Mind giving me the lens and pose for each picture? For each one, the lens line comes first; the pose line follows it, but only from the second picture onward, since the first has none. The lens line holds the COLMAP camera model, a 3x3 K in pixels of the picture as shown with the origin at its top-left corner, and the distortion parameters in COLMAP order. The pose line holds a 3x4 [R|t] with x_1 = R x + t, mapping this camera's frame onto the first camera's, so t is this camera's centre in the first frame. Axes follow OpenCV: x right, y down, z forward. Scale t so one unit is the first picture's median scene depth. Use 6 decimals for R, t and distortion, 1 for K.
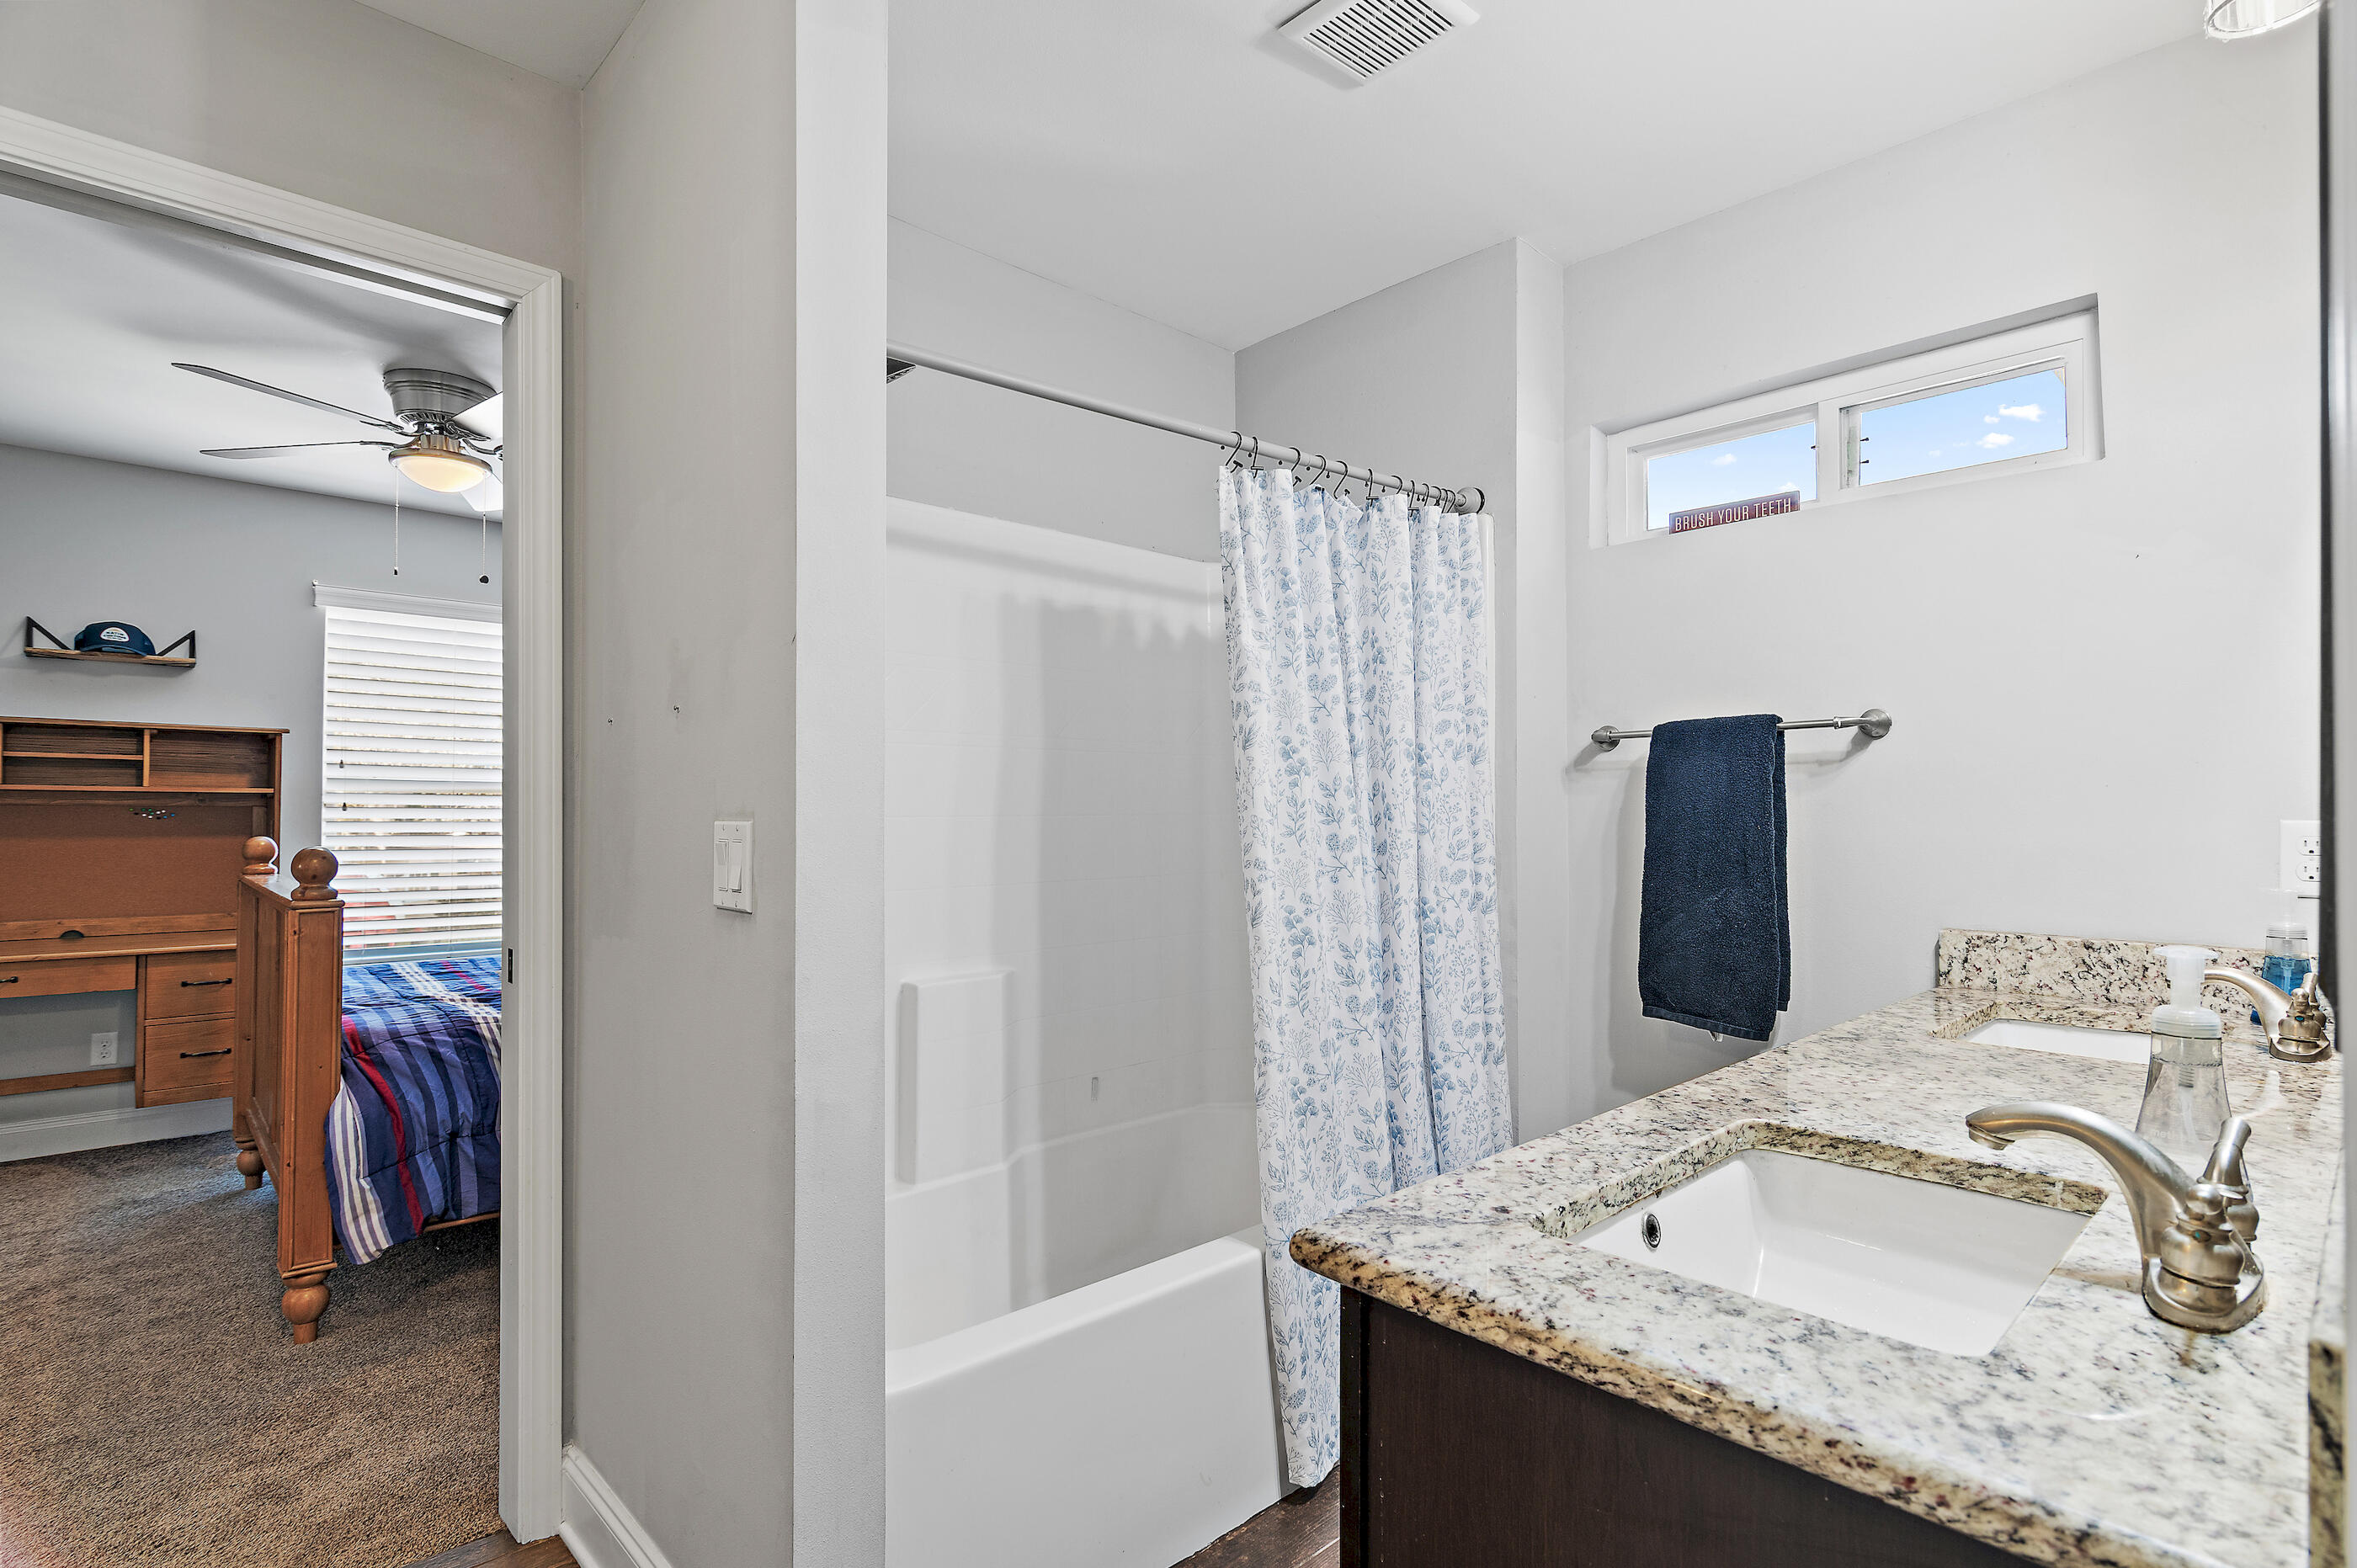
lens RADIAL K [[1165.3, 0, 1176.5], [0, 1165.3, 788.6], [0, 0, 1]] dist [0.005178, -0.000952]
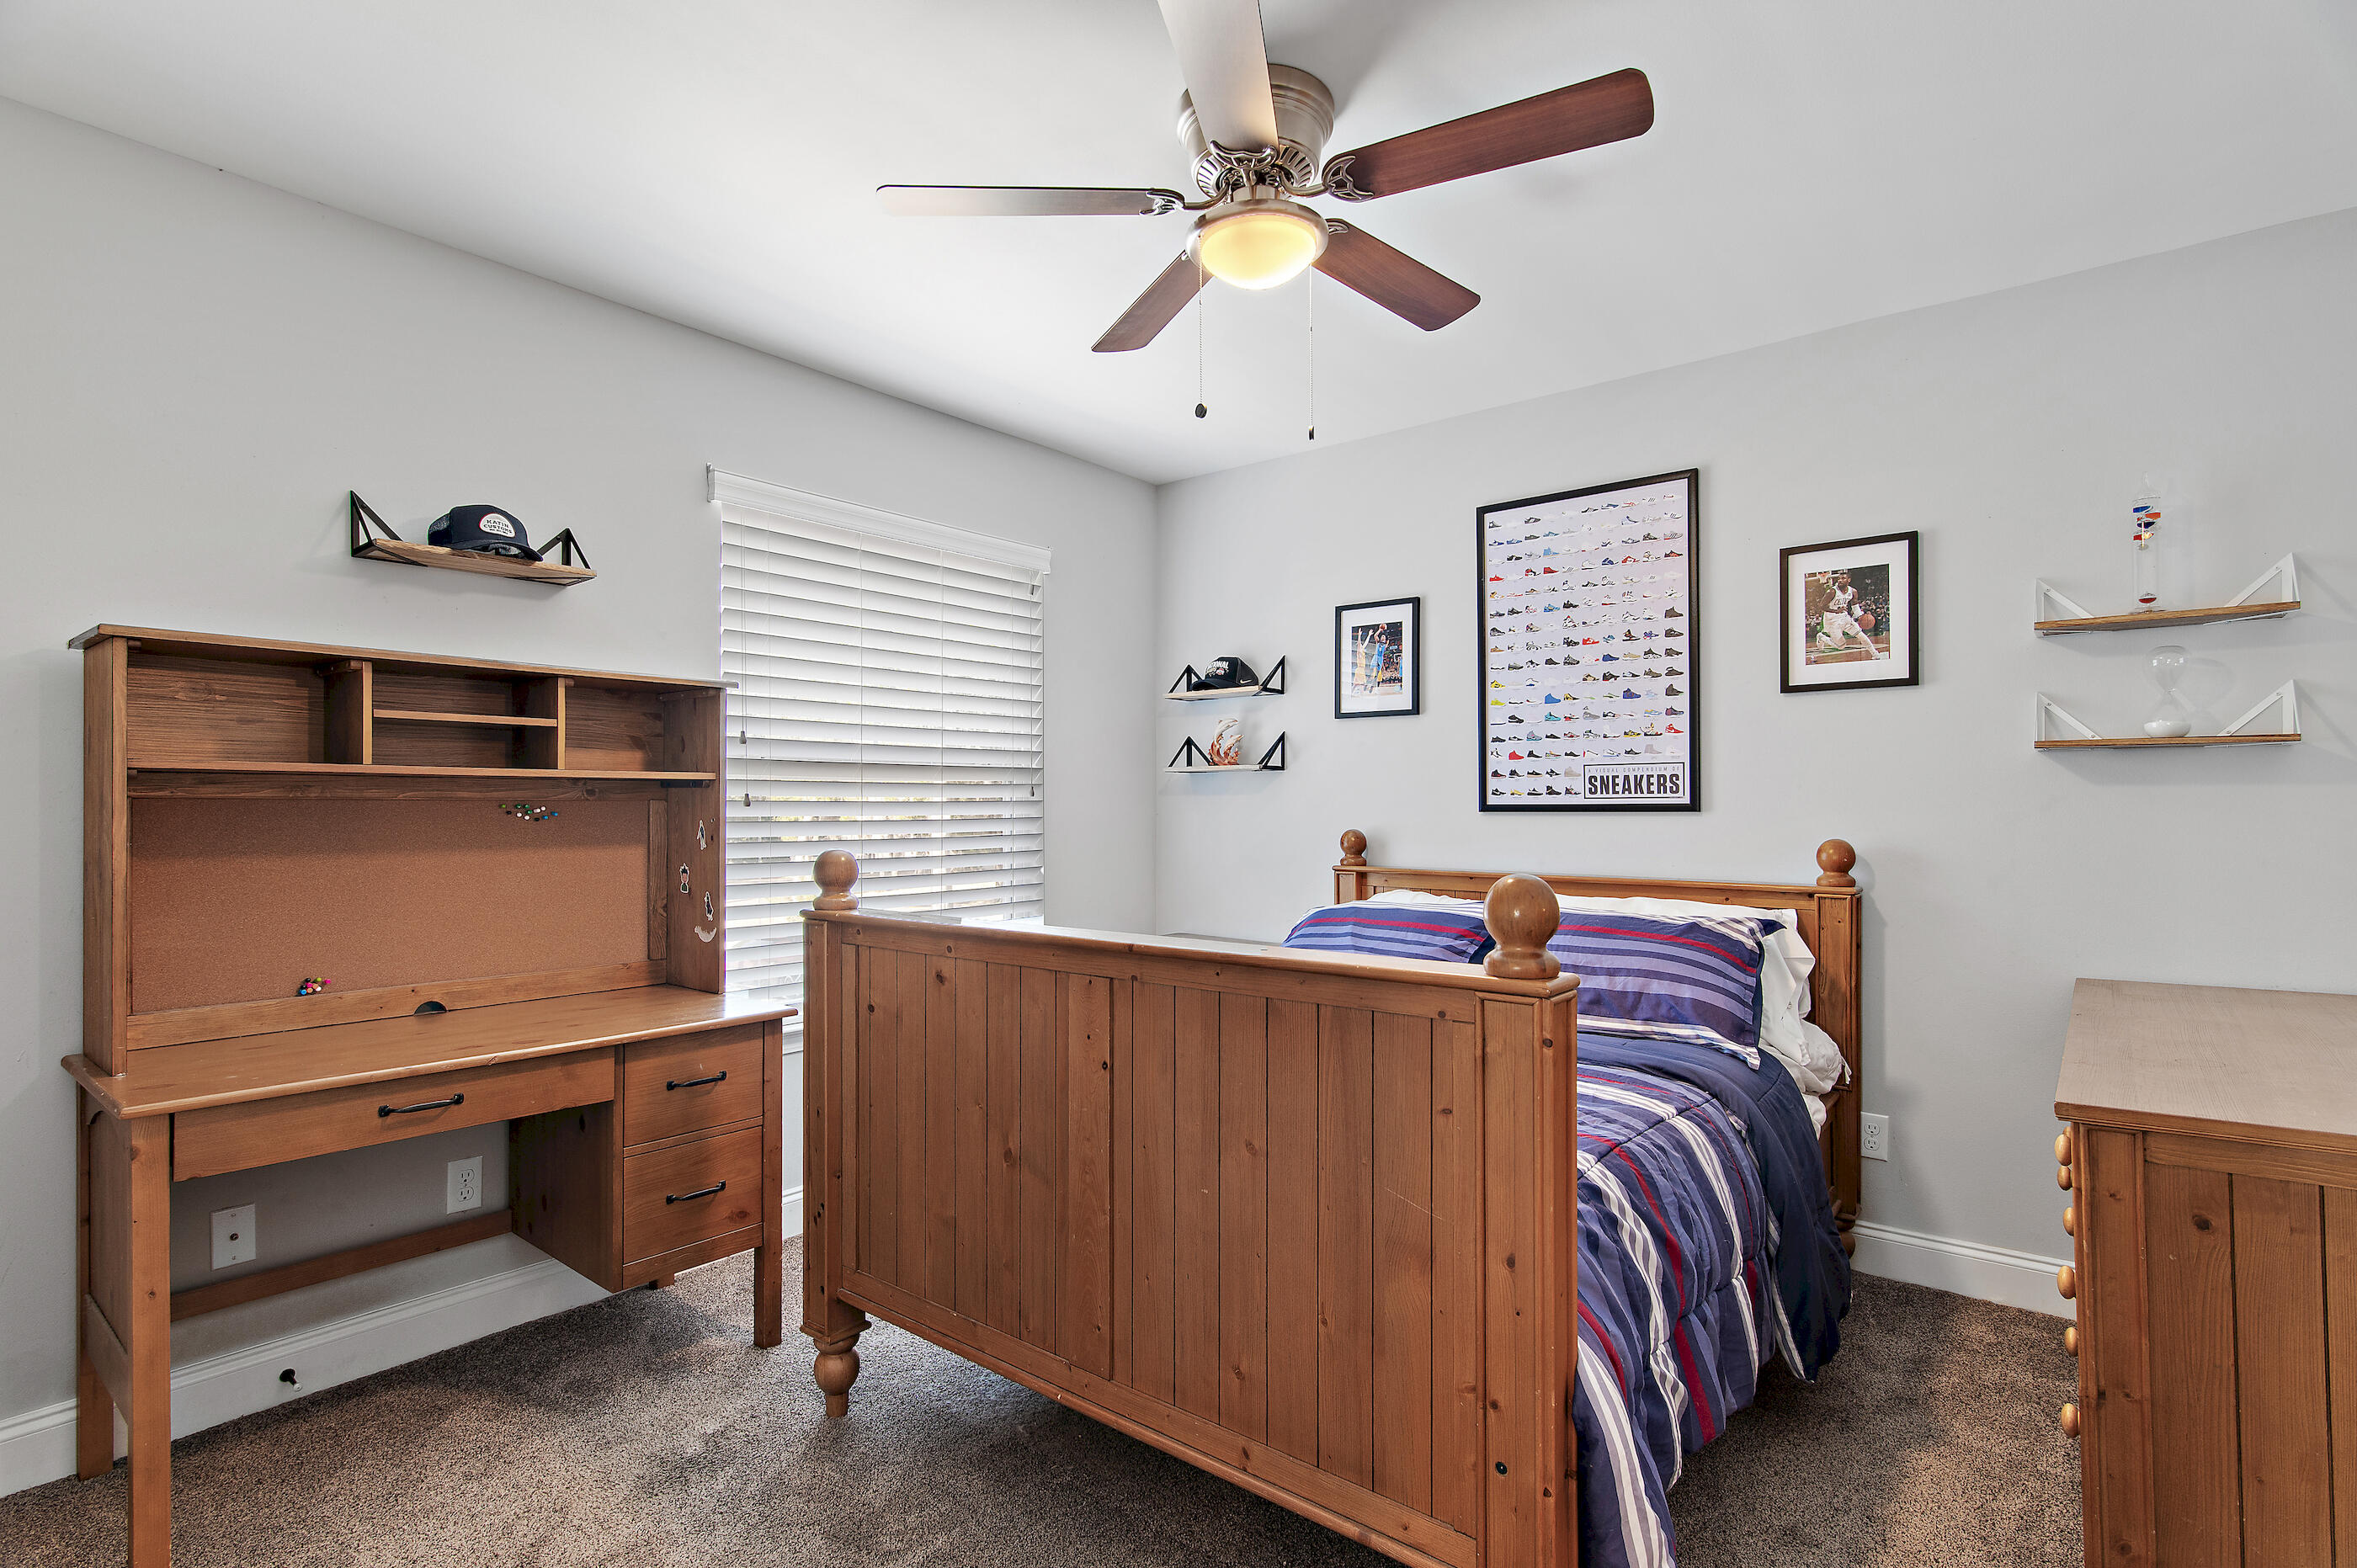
lens RADIAL K [[1165.3, 0, 1181.7], [0, 1165.3, 798.0], [0, 0, 1]] dist [0.005178, -0.000952]
pose [[0.990488, 0.000654, 0.137600, -0.313080], [-0.002955, 0.999859, 0.016519, 0.001047], [-0.137570, -0.016768, 0.990350, 0.164171]]
